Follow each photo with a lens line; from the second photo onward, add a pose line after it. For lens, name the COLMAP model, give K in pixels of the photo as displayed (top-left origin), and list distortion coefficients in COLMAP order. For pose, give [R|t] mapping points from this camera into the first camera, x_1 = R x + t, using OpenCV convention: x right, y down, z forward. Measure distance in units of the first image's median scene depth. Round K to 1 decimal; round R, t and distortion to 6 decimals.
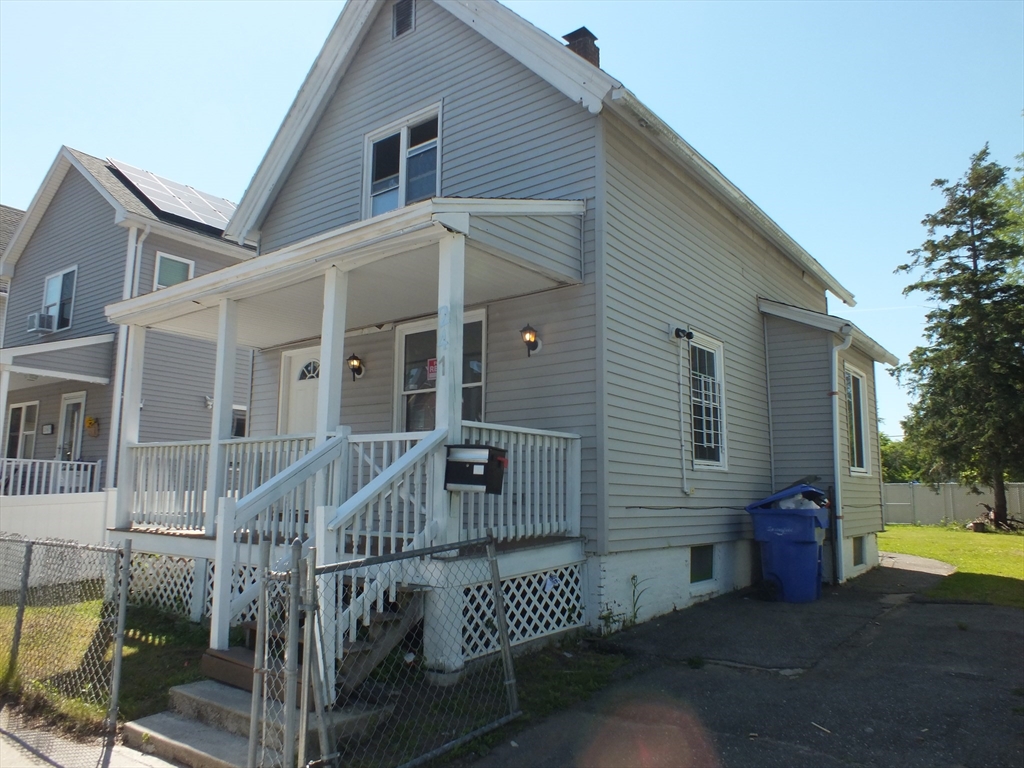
lens RADIAL K [[748.7, 0, 512.0], [0, 748.7, 384.0], [0, 0, 1]] dist [-0.089298, 0.065659]
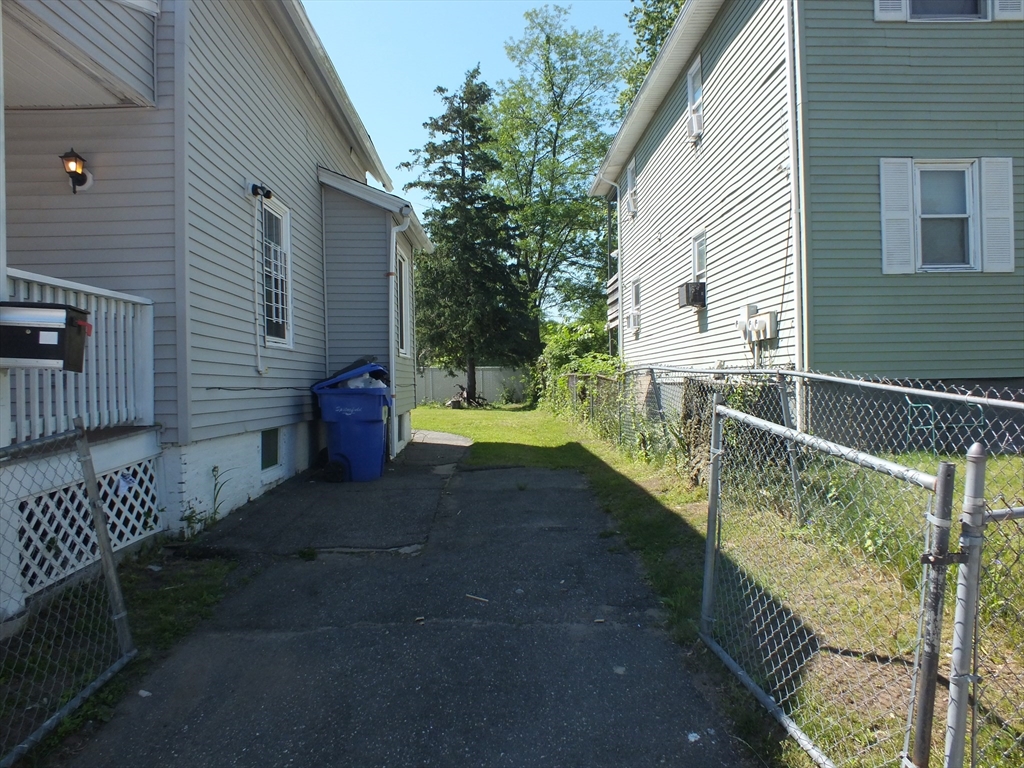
lens RADIAL K [[748.7, 0, 512.0], [0, 748.7, 384.0], [0, 0, 1]] dist [-0.089298, 0.065659]
pose [[0.773599, -0.020862, 0.633331, -0.093127], [-0.075773, 0.989241, 0.125141, 0.024739], [-0.629128, -0.144799, 0.763696, 0.119317]]
